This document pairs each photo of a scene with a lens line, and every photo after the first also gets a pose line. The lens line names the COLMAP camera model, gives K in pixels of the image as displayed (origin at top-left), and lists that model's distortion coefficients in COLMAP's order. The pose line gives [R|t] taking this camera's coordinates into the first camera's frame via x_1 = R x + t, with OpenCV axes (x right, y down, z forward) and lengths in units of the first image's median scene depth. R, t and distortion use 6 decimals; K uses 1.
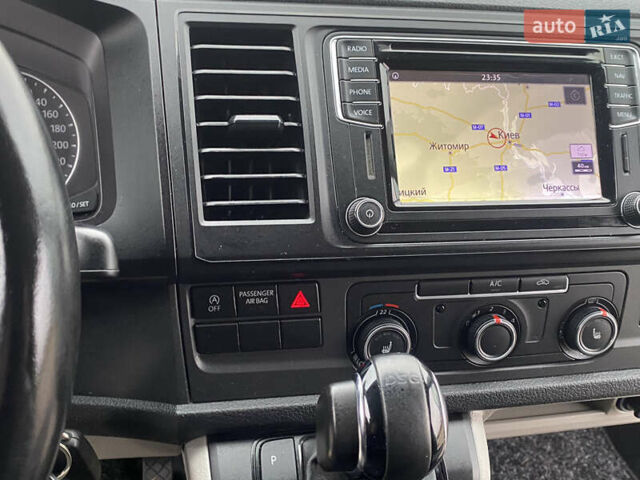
lens RADIAL K [[649.6, 0, 320.0], [0, 649.6, 240.0], [0, 0, 1]] dist [0.020679, 0.001242]
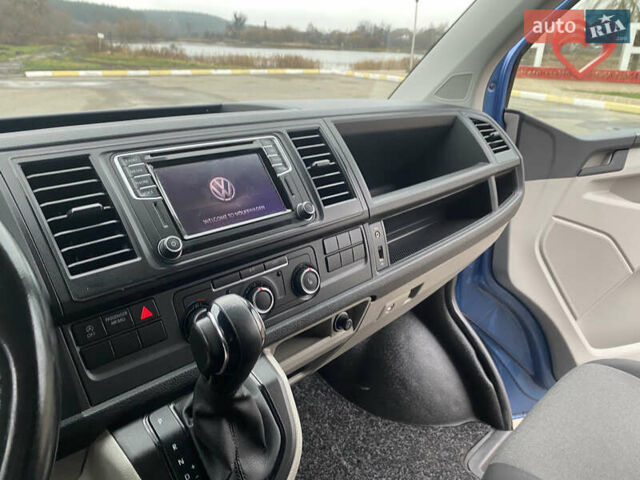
lens RADIAL K [[511.1, 0, 322.5], [0, 511.1, 229.3], [0, 0, 1]] dist [-0.034894, 0.007228]
pose [[0.825959, -0.254795, 0.502863, -0.247030], [0.357520, 0.926445, -0.117811, 0.207749], [-0.435857, 0.277091, 0.856300, -0.295943]]
